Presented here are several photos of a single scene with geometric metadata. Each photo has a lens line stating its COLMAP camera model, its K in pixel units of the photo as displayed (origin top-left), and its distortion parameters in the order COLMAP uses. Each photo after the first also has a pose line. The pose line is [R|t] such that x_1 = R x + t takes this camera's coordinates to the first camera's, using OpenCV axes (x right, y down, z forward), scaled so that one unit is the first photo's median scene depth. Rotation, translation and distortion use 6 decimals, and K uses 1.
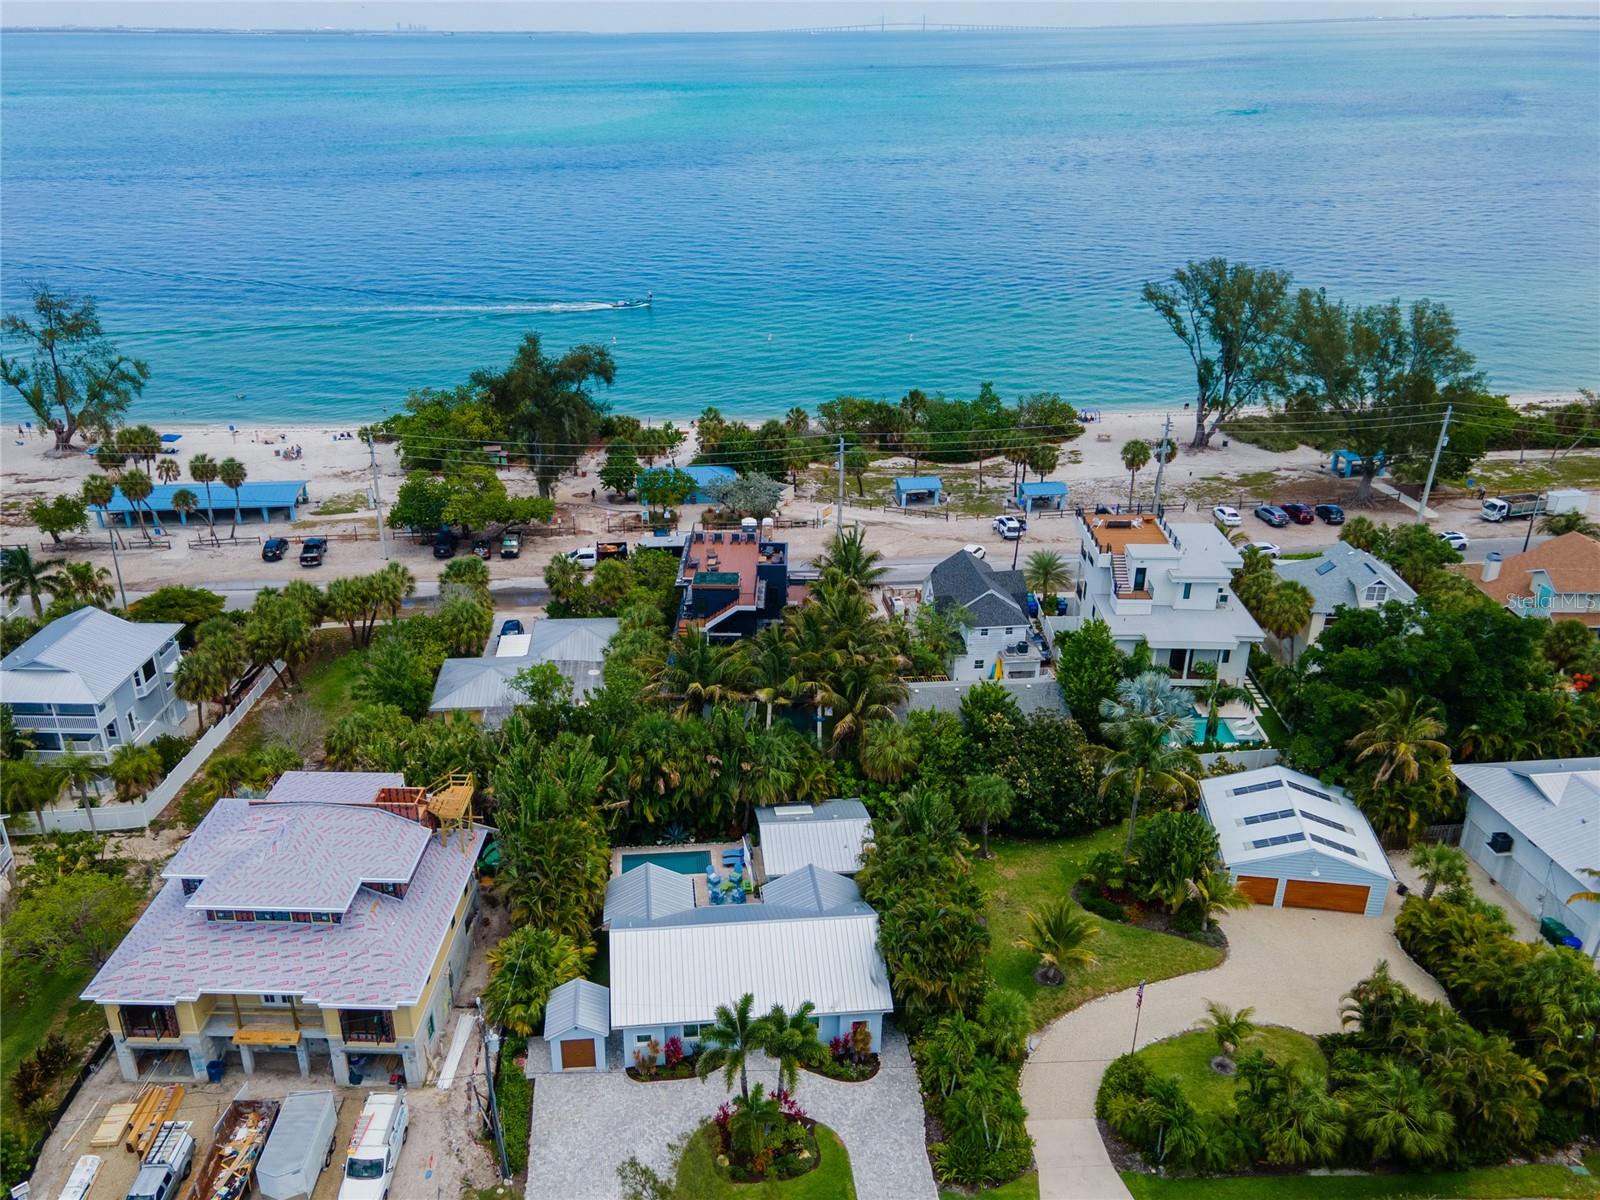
lens RADIAL K [[1305.3, 0, 742.2], [0, 1305.3, 645.2], [0, 0, 1]] dist [0.033857, 0.024953]
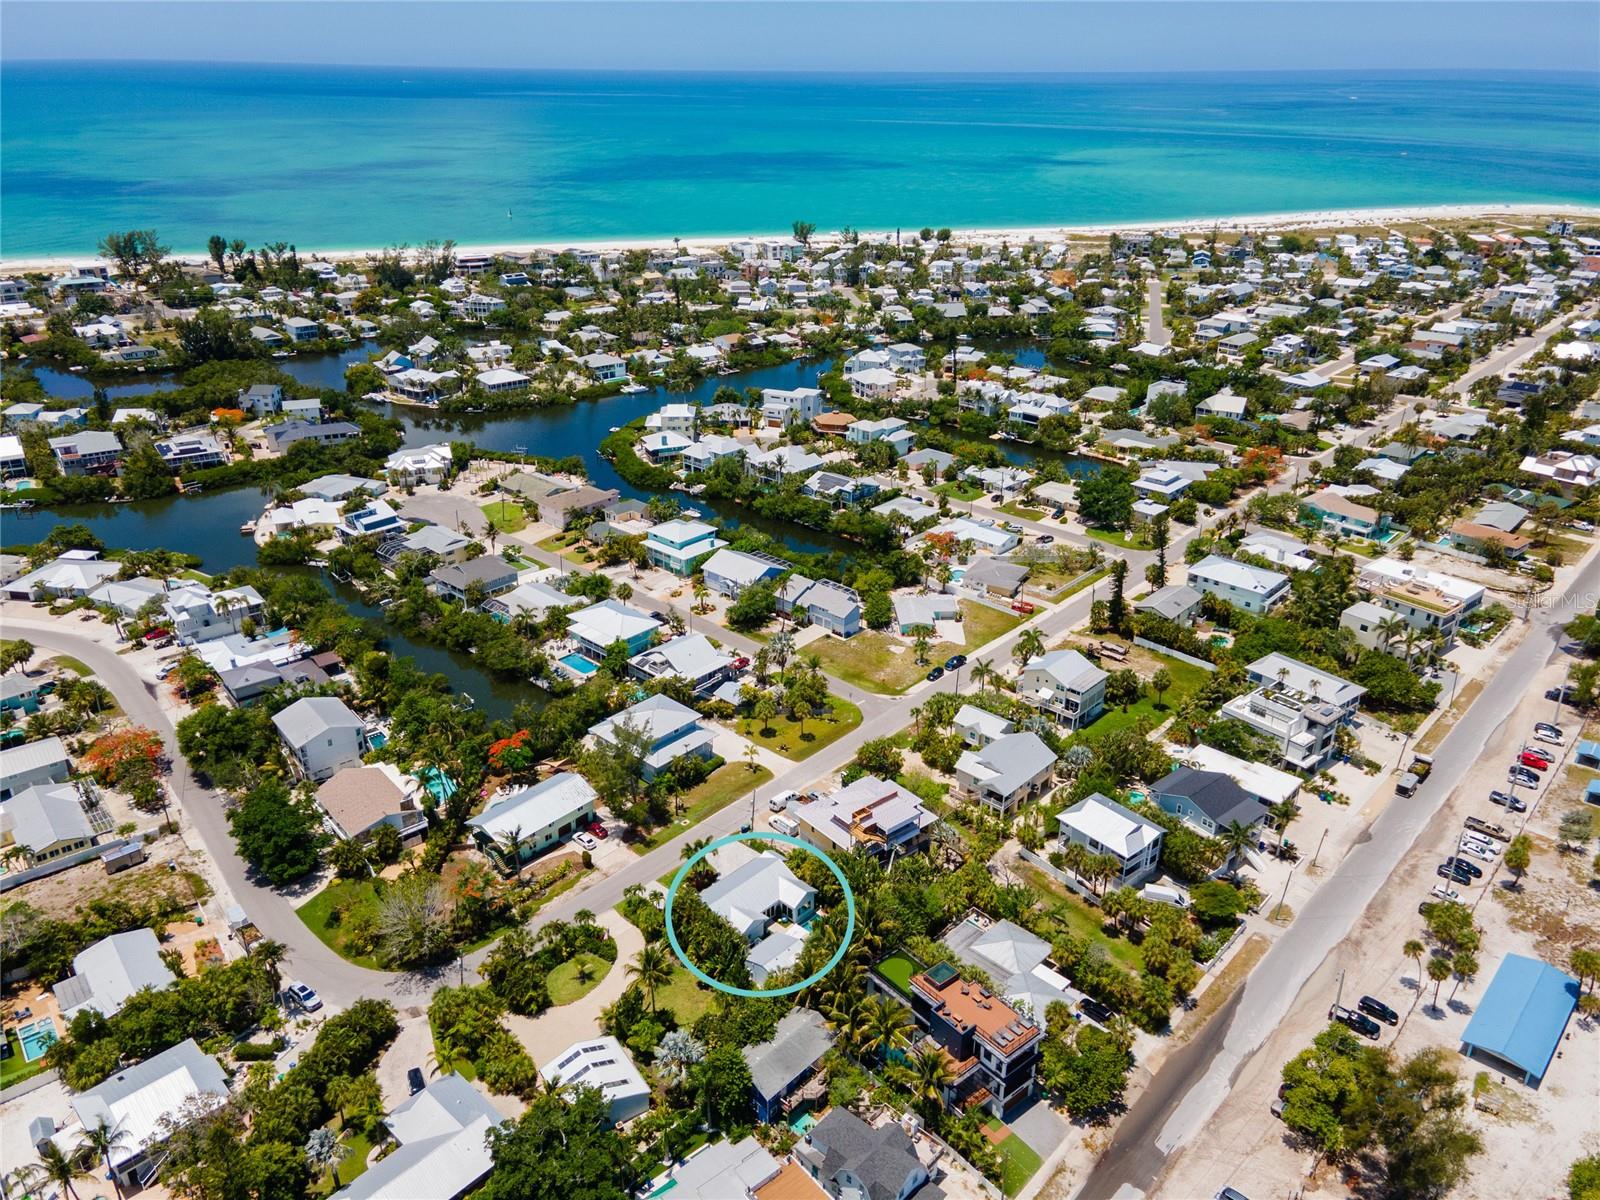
lens RADIAL K [[1164.6, 0, 796.0], [0, 1164.6, 596.9], [0, 0, 1]] dist [0.029526, 0.029114]
pose [[-0.737678, 0.280766, -0.614005, 1.009926], [-0.288299, 0.691354, 0.662505, -1.483416], [0.610504, 0.665732, -0.429052, 1.398265]]
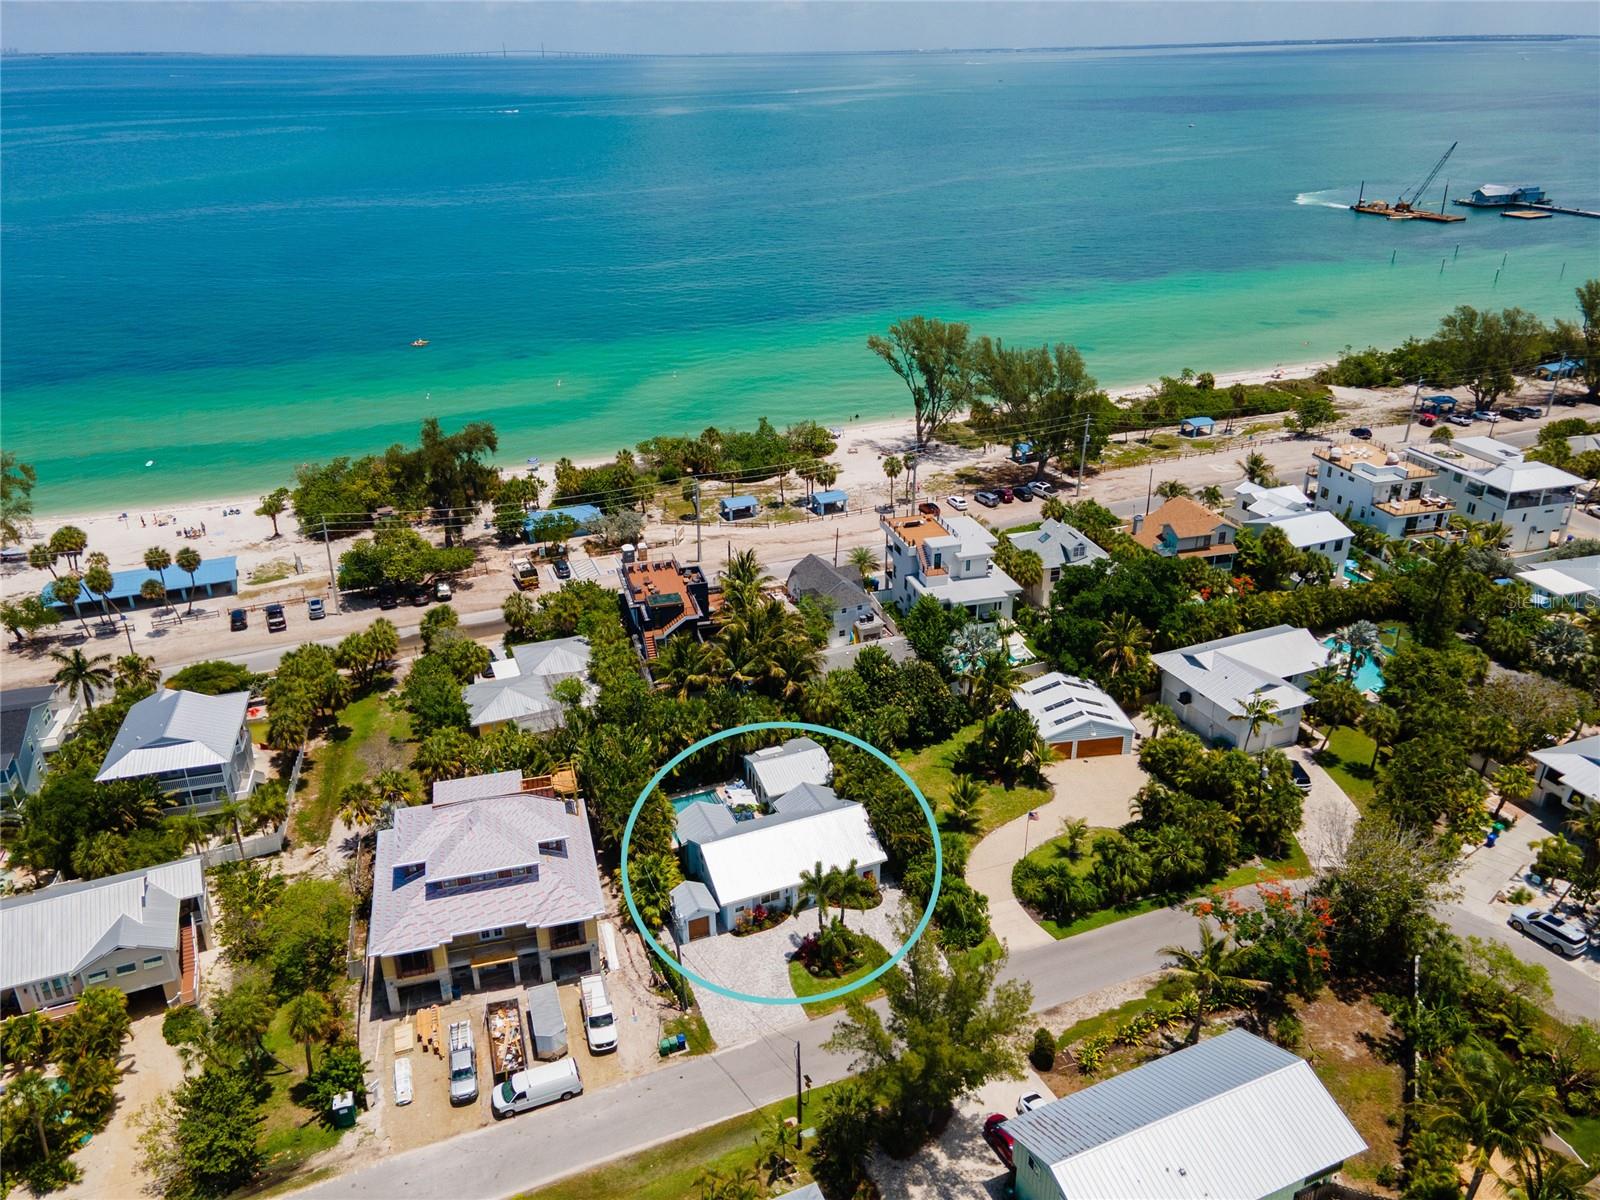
lens RADIAL K [[1186.3, 0, 792.3], [0, 1186.3, 597.0], [0, 0, 1]] dist [0.027099, 0.031945]
pose [[0.951545, -0.131913, 0.277778, -0.280474], [0.135669, 0.990738, 0.005745, -0.049079], [-0.275963, 0.032220, 0.960628, -0.290638]]
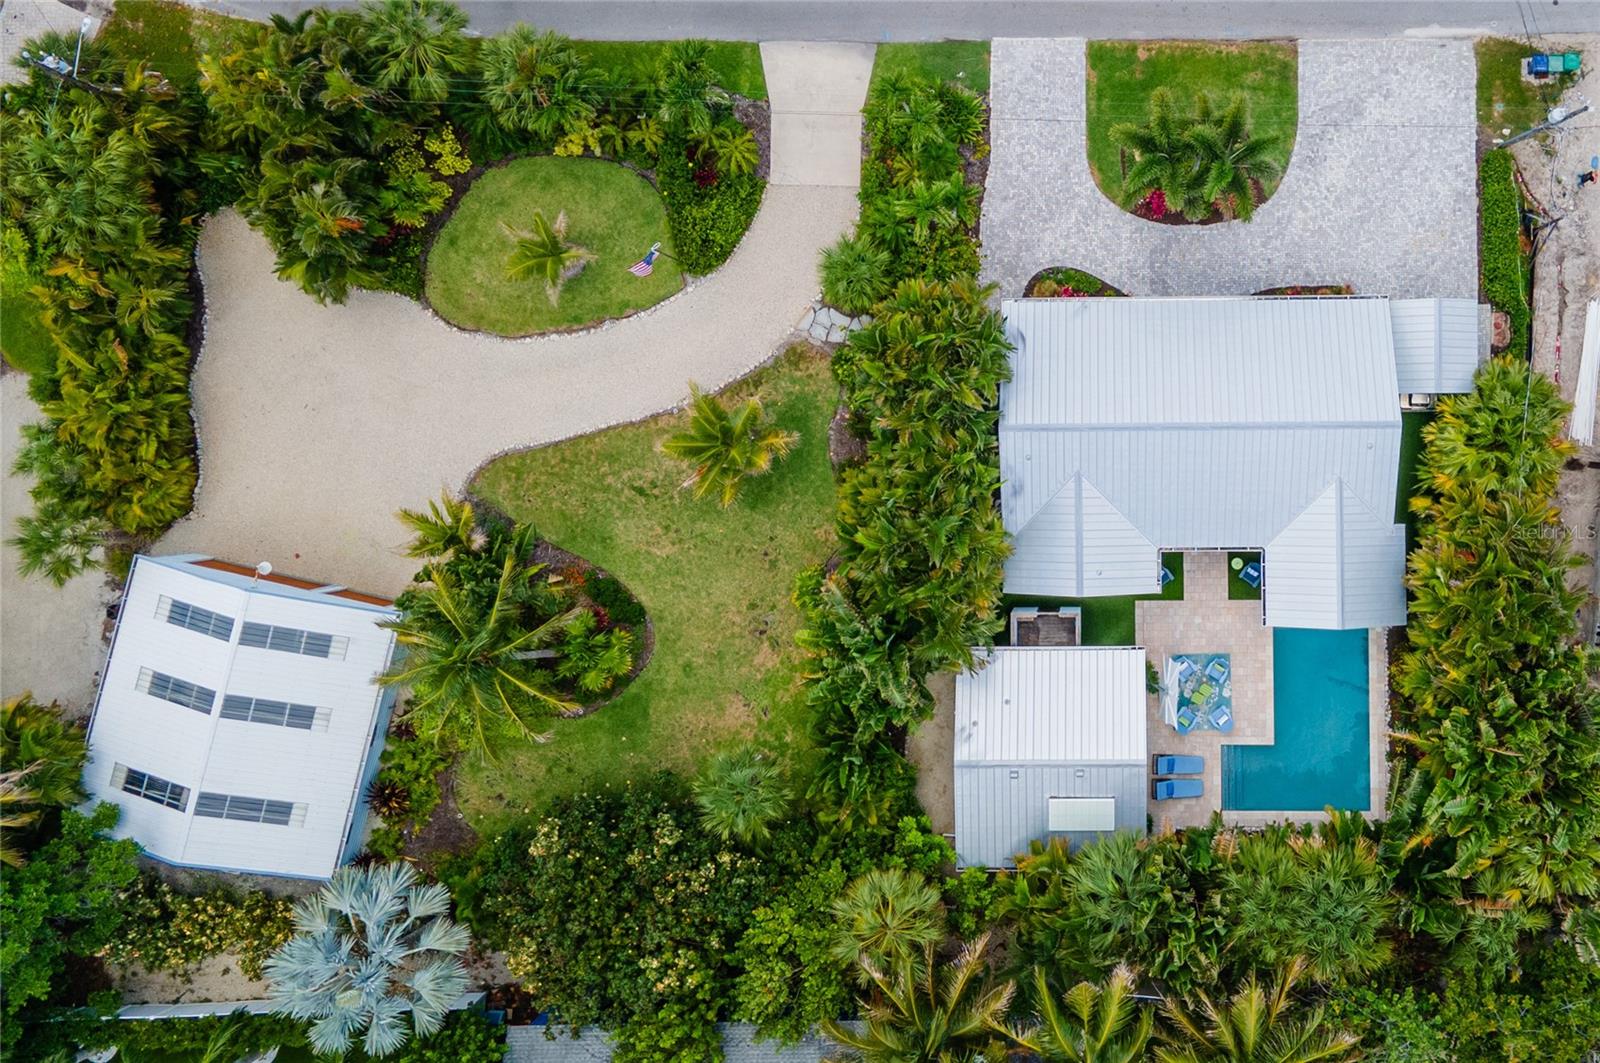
lens RADIAL K [[1165.2, 0, 791.0], [0, 1165.2, 525.8], [0, 0, 1]] dist [0.031179, 0.029448]
pose [[-0.995349, -0.094662, -0.017891, 0.186905], [0.025948, -0.442275, 0.896504, -0.273494], [-0.092778, 0.891870, 0.442674, 0.659617]]
